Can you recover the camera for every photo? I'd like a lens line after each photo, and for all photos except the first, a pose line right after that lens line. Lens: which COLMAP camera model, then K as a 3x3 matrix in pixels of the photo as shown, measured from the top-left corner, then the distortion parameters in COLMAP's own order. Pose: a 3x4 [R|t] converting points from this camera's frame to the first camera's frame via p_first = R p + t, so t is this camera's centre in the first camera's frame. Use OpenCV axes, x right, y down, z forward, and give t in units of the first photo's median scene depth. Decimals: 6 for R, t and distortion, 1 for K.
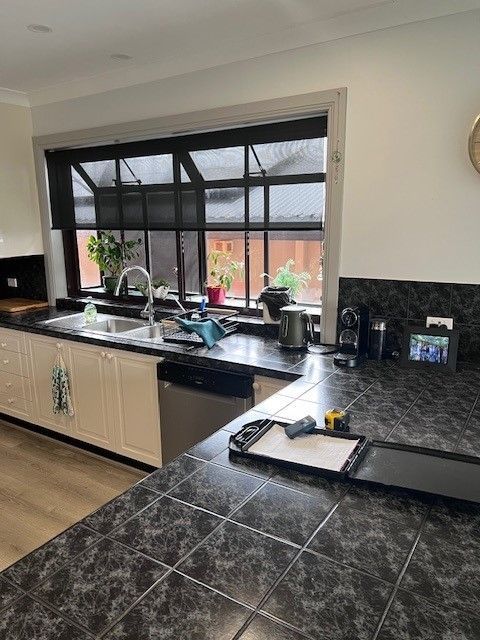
lens RADIAL K [[479.2, 0, 243.6], [0, 479.2, 318.3], [0, 0, 1]] dist [0.040409, -0.003855]
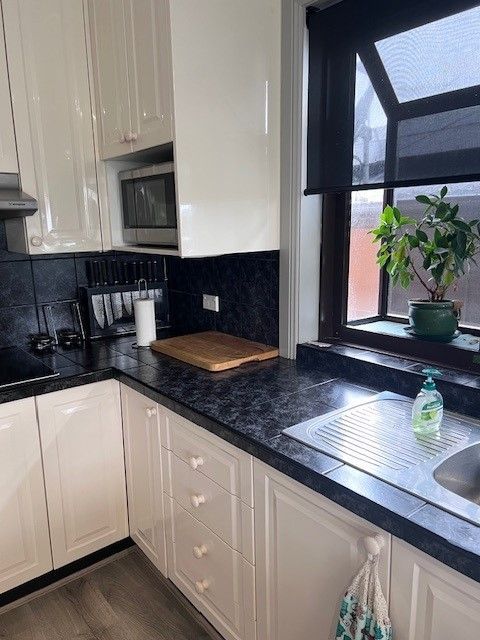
lens RADIAL K [[479.2, 0, 237.8], [0, 479.2, 319.0], [0, 0, 1]] dist [0.040409, -0.003855]
pose [[0.943876, 0.054914, -0.325702, -0.295412], [-0.057327, 0.998353, 0.002195, -0.063098], [0.325286, 0.016600, 0.945470, 0.542418]]
